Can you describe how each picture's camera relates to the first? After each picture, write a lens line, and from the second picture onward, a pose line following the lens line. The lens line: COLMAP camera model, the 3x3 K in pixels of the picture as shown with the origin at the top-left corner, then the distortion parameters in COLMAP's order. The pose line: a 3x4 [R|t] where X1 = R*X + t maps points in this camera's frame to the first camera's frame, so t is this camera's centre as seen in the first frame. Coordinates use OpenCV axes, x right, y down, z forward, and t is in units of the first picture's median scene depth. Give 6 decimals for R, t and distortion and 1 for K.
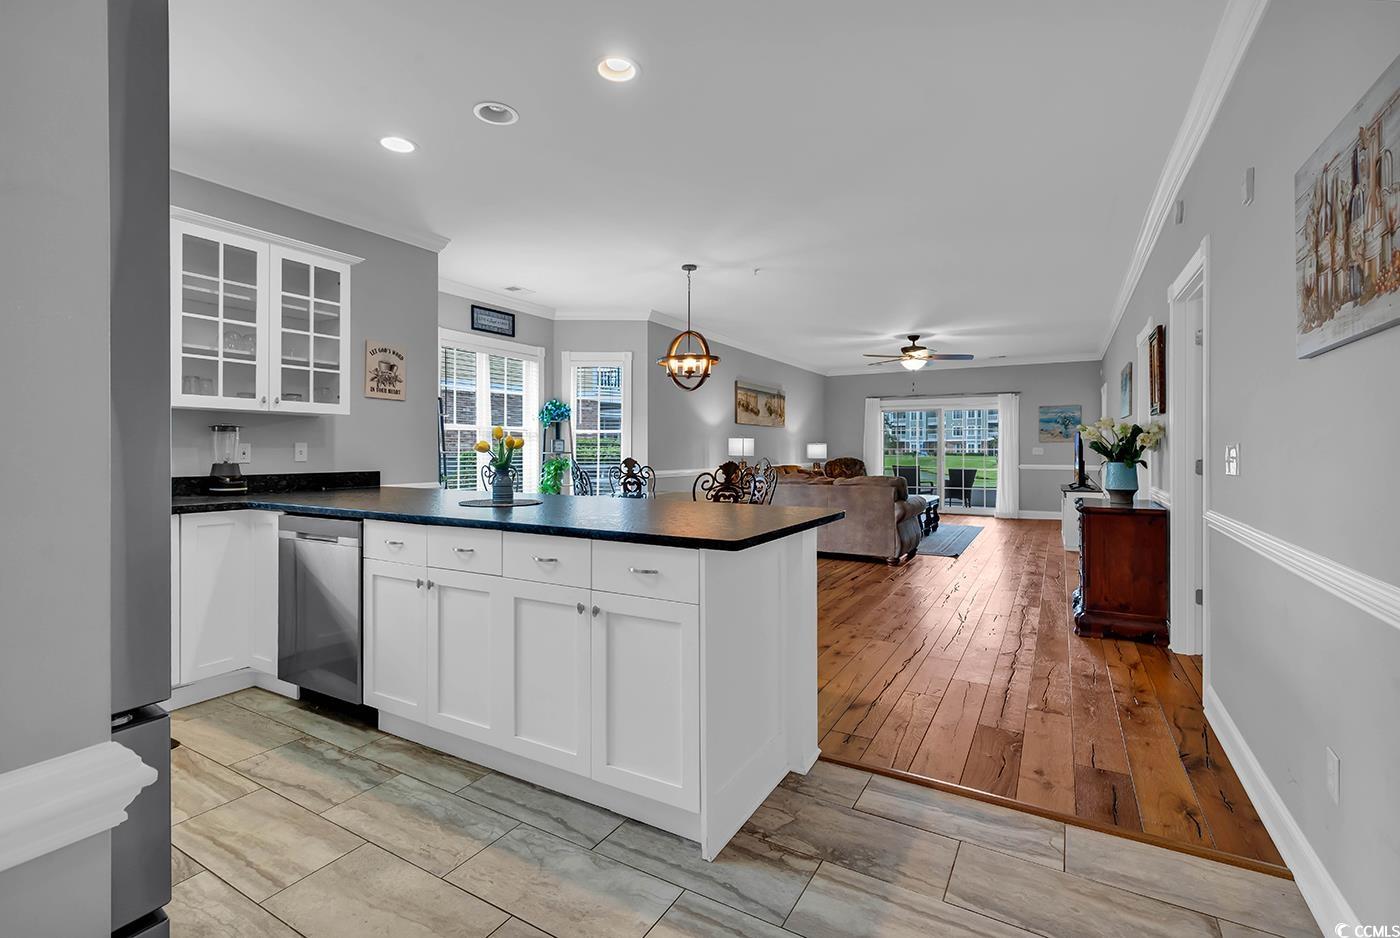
lens RADIAL K [[636.1, 0, 699.2], [0, 636.1, 448.6], [0, 0, 1]] dist [0.005476, -0.000188]
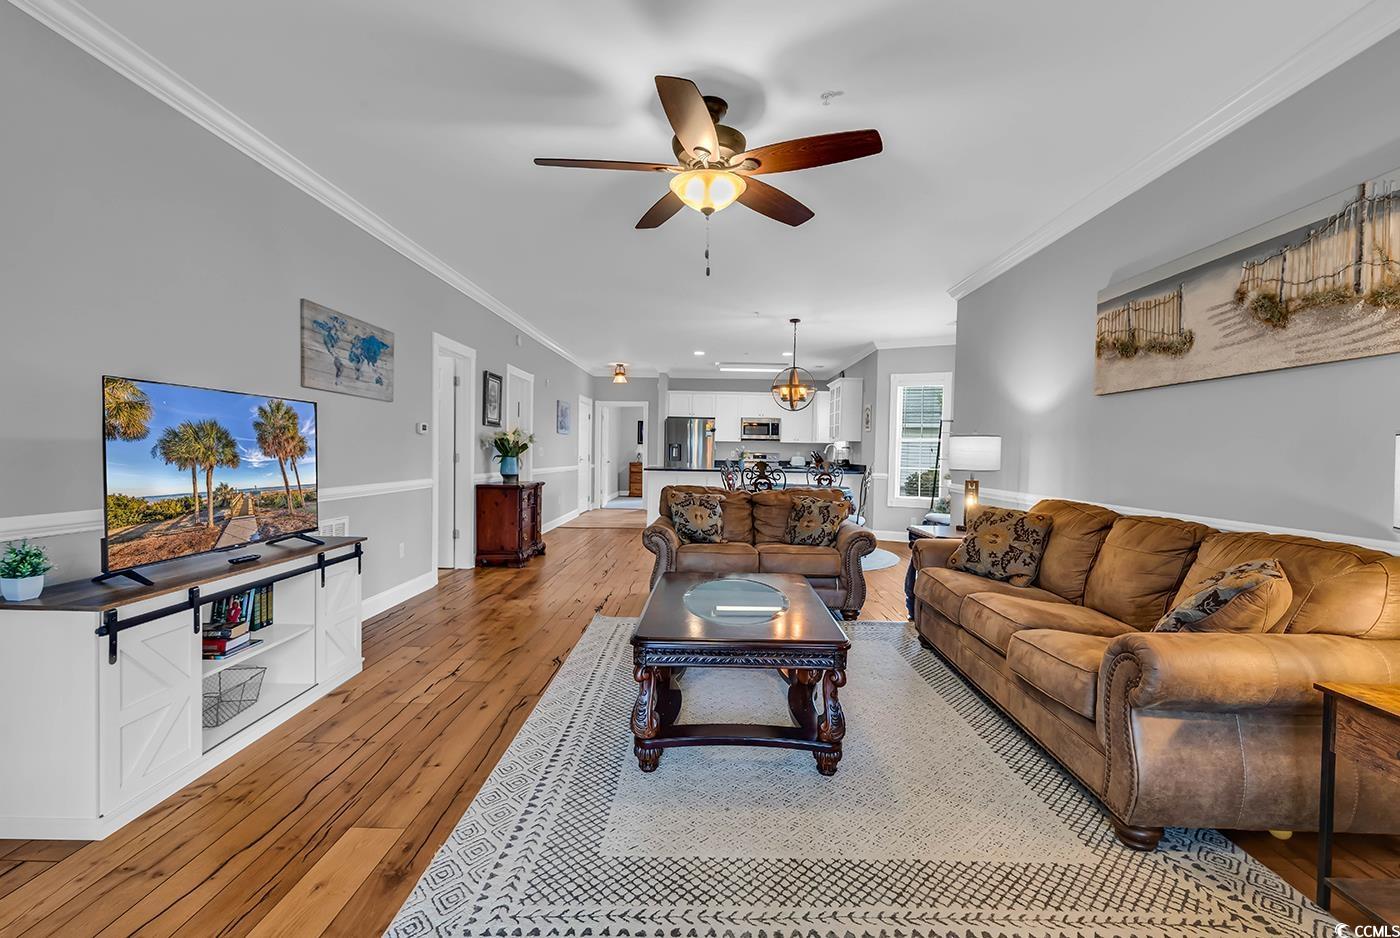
lens RADIAL K [[613.8, 0, 712.0], [0, 613.8, 471.1], [0, 0, 1]] dist [0.001210, -0.000002]
pose [[-0.867835, -0.001768, -0.496850, 0.670288], [-0.019019, 0.999379, 0.029663, 0.001820], [0.496489, 0.035192, -0.867329, 1.744289]]
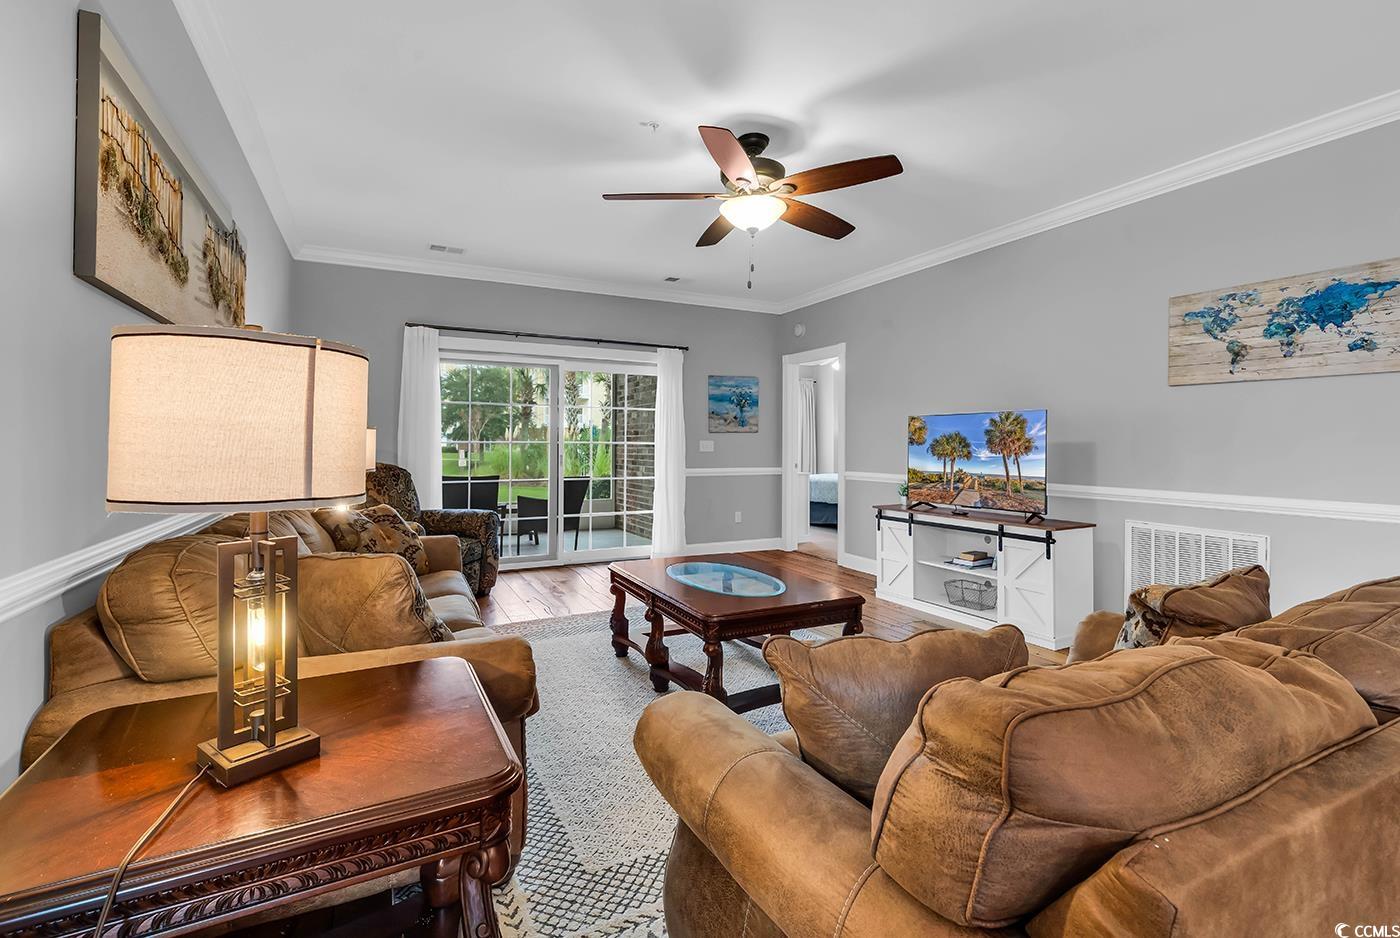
lens RADIAL K [[636.1, 0, 699.2], [0, 636.1, 448.6], [0, 0, 1]] dist [0.005476, -0.000188]
pose [[0.558630, -0.003613, 0.829409, 0.018590], [-0.006273, 0.999944, 0.008581, 0.001421], [-0.829393, -0.009997, 0.558576, 1.110006]]
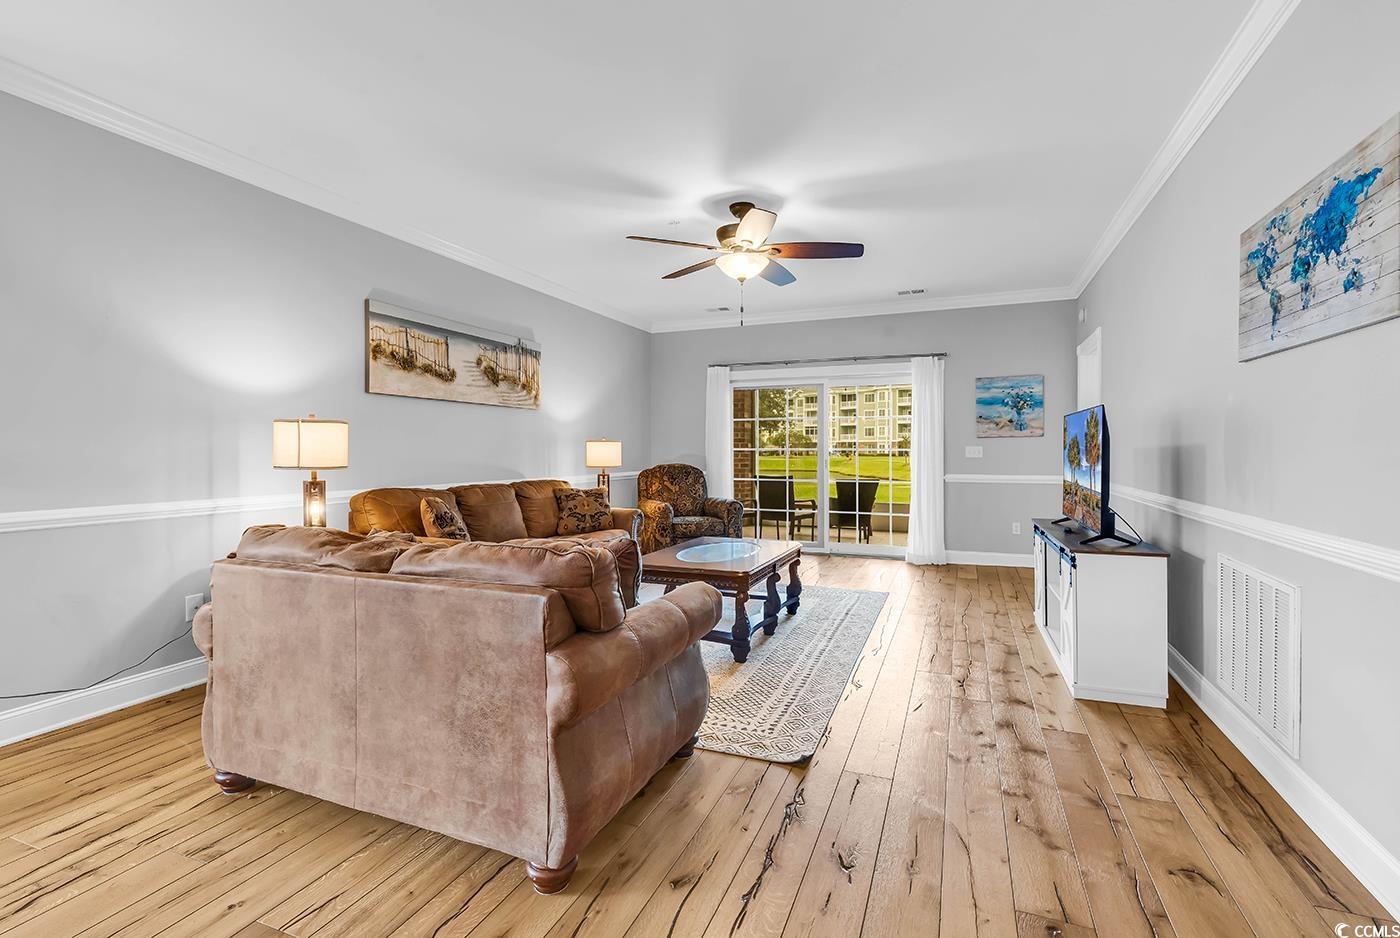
lens RADIAL K [[635.4, 0, 708.5], [0, 635.4, 455.0], [0, 0, 1]] dist [0.009736, -0.000187]
pose [[0.990809, -0.003630, 0.135223, 0.339397], [0.002513, 0.999961, 0.008433, 0.001477], [-0.135248, -0.008015, 0.990779, 0.738021]]
